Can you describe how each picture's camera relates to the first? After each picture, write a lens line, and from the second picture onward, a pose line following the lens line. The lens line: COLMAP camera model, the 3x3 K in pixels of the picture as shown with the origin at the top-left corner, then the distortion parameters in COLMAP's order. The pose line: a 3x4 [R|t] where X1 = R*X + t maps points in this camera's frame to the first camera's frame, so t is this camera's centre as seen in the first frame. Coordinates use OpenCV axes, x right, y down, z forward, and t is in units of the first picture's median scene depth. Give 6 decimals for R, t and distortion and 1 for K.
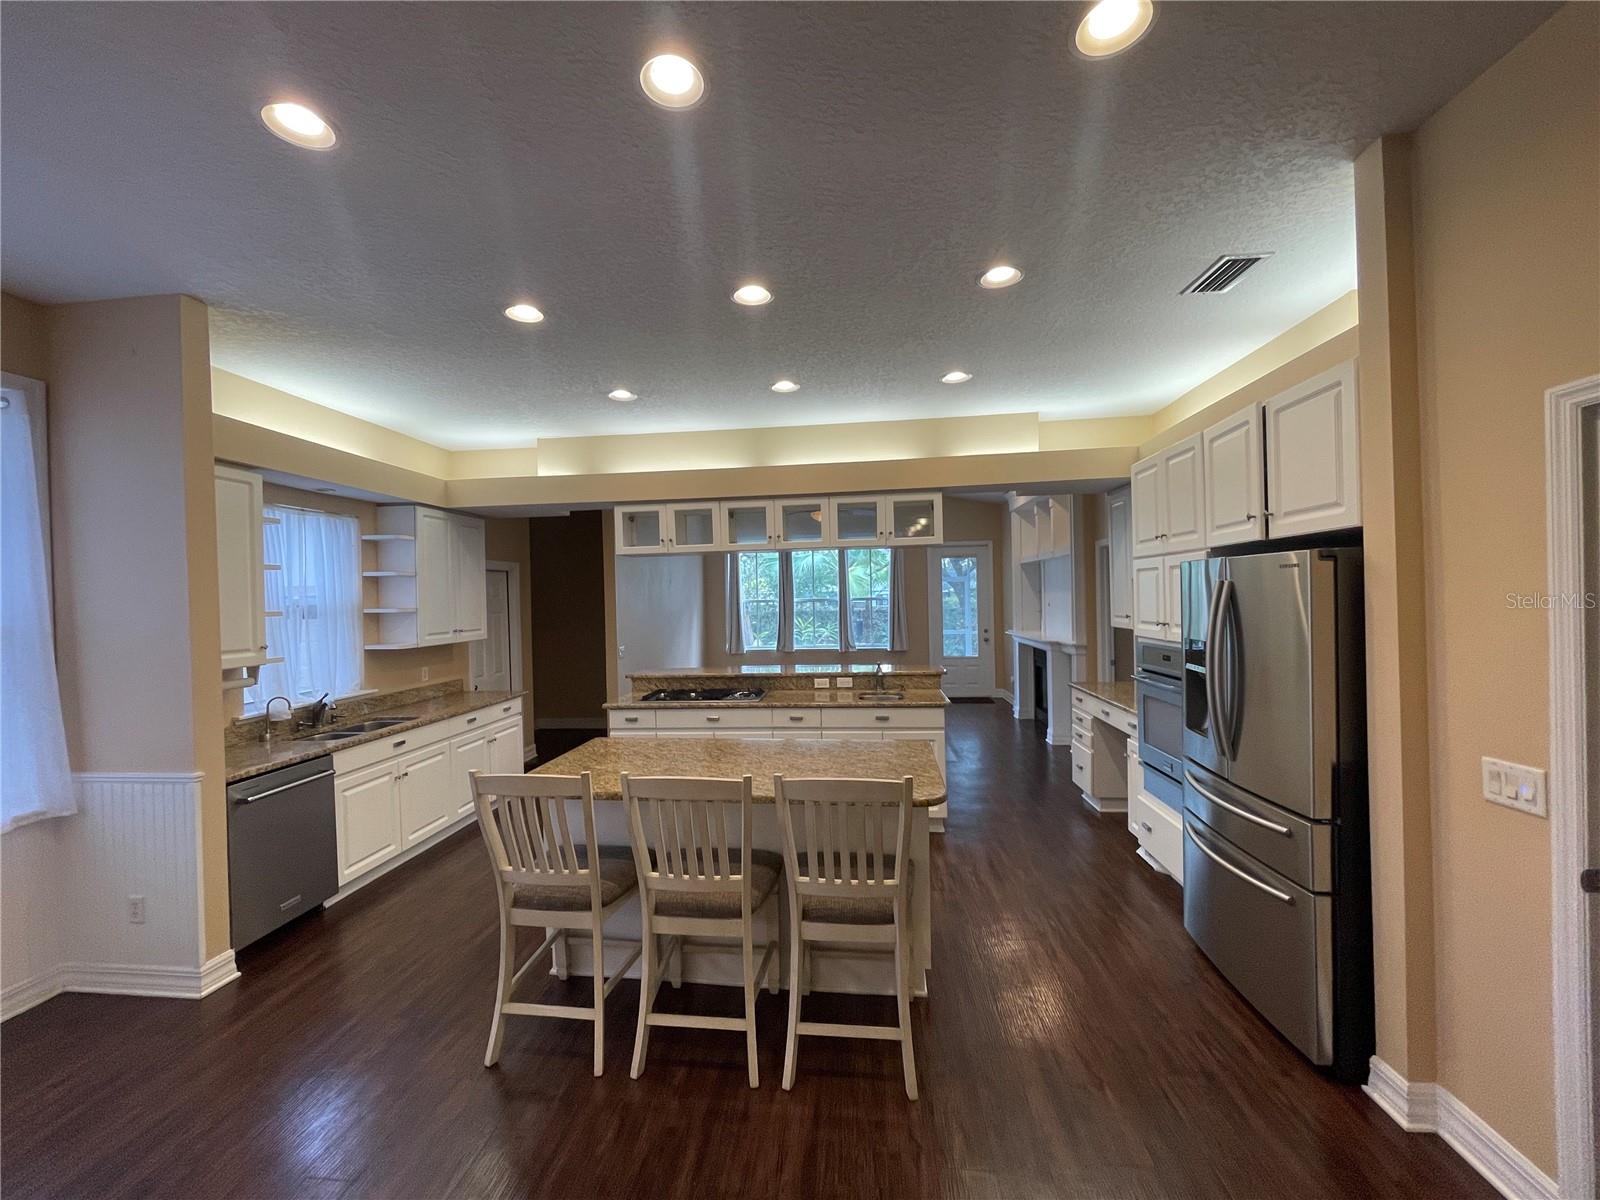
lens RADIAL K [[644.2, 0, 793.9], [0, 644.2, 598.9], [0, 0, 1]] dist [-0.001727, 0.000233]
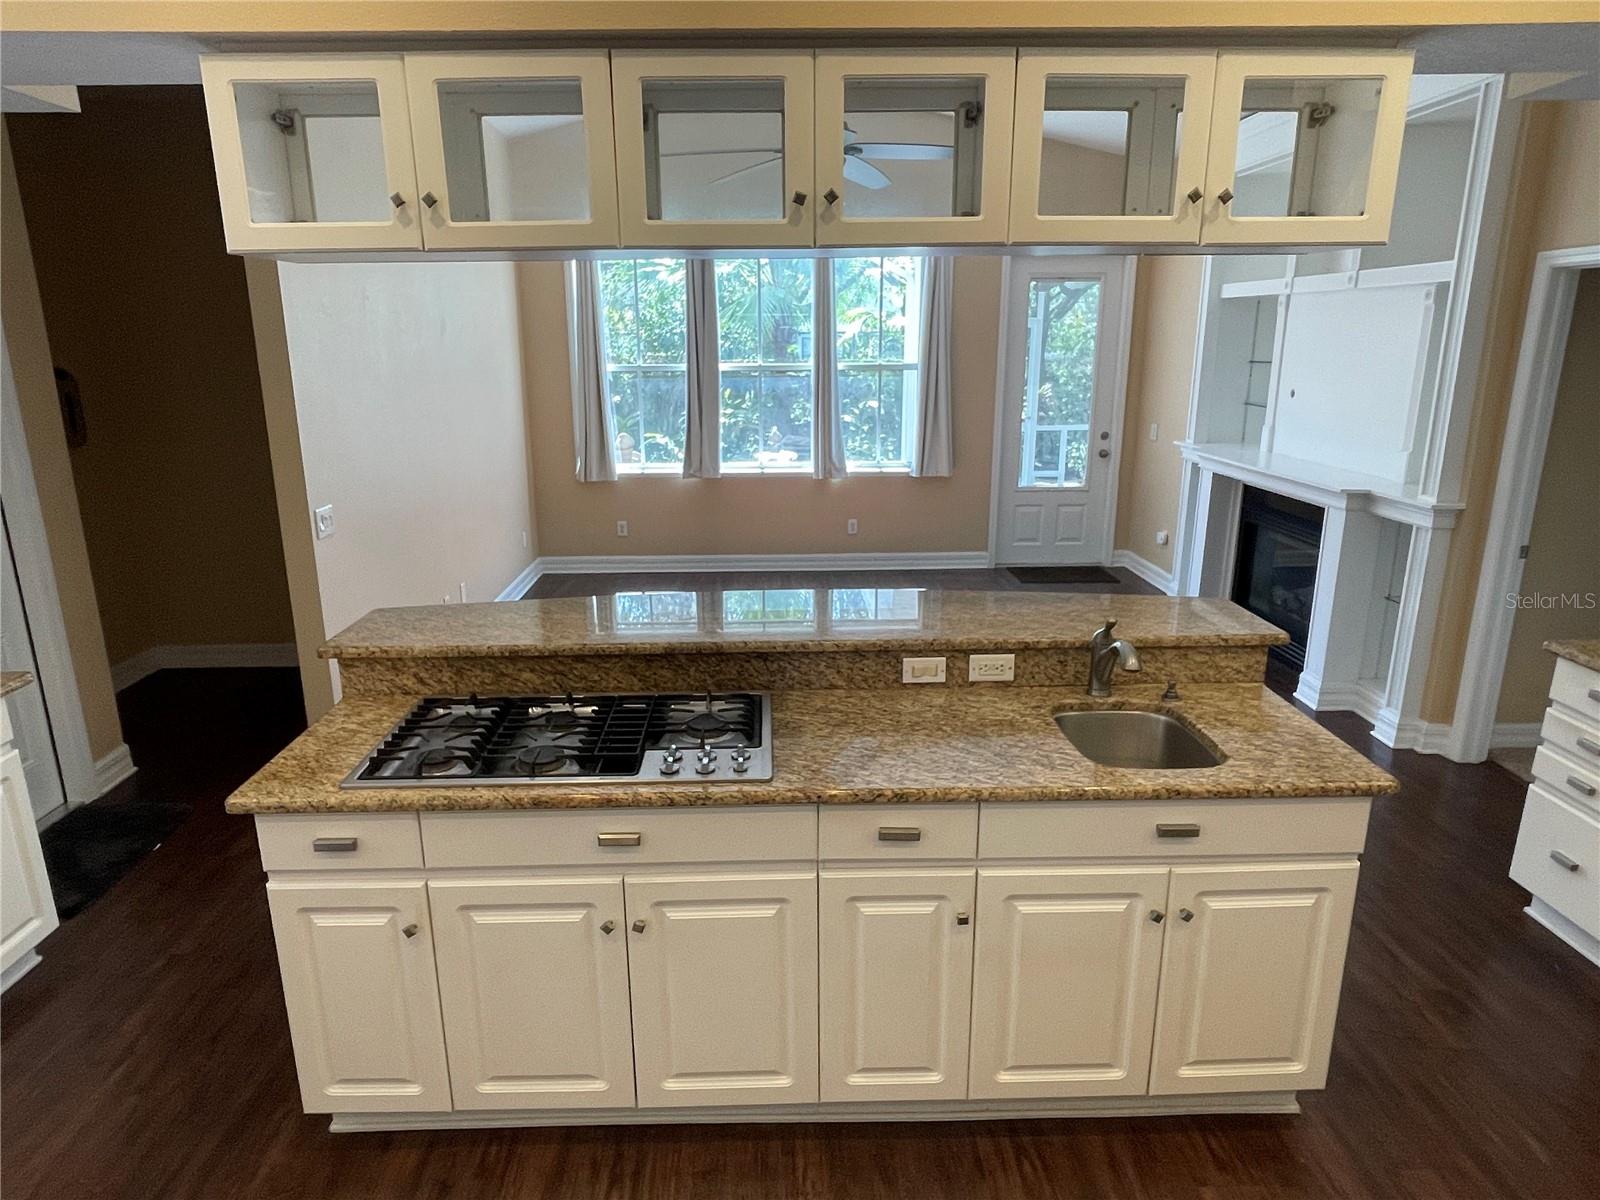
lens RADIAL K [[1000.0, 0, 788.8], [0, 1000.0, 610.1], [0, 0, 1]] dist [0.000164, 0.000292]
pose [[0.991847, -0.016366, 0.126376, -0.094836], [-0.017052, 0.965754, 0.258897, -0.035041], [-0.126285, -0.258942, 0.957602, 0.520429]]
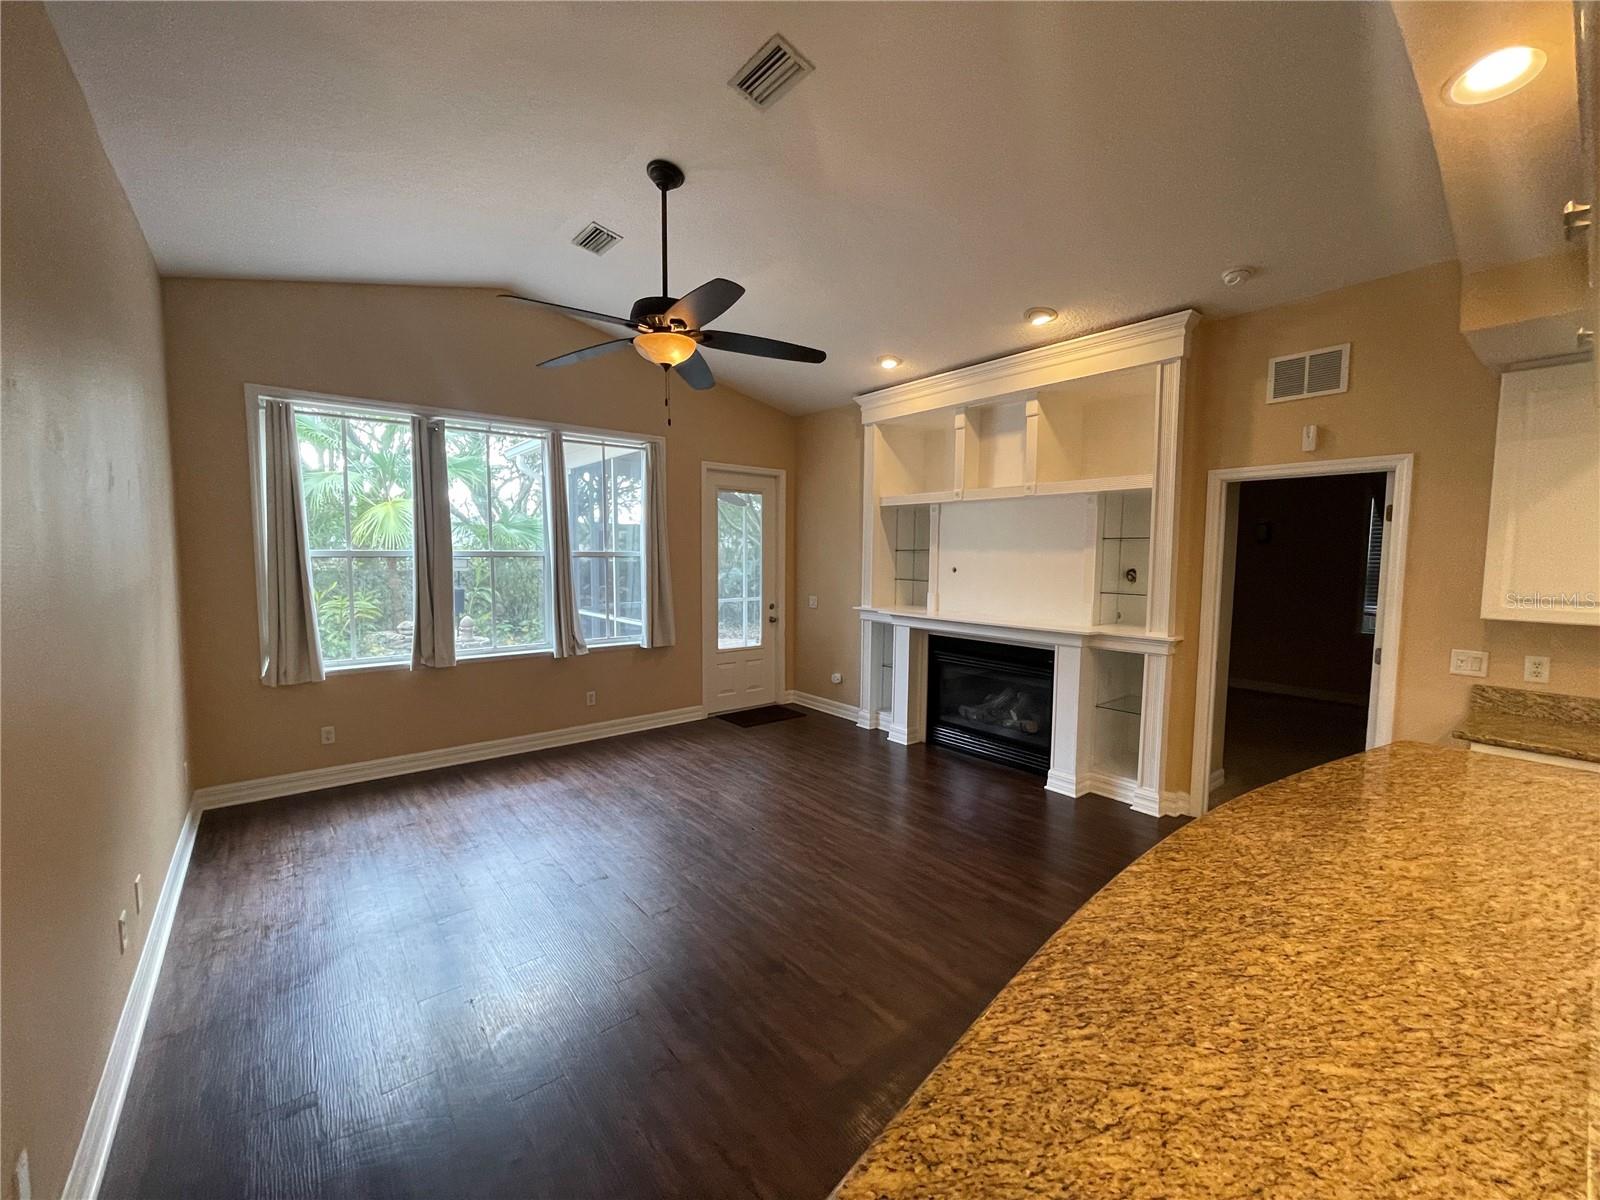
lens RADIAL K [[644.2, 0, 793.9], [0, 644.2, 598.9], [0, 0, 1]] dist [-0.001727, 0.000233]
pose [[0.718632, -0.026280, 0.694894, -0.308364], [-0.019341, 0.998144, 0.057750, 0.005710], [-0.695122, -0.054940, 0.716789, 1.049855]]
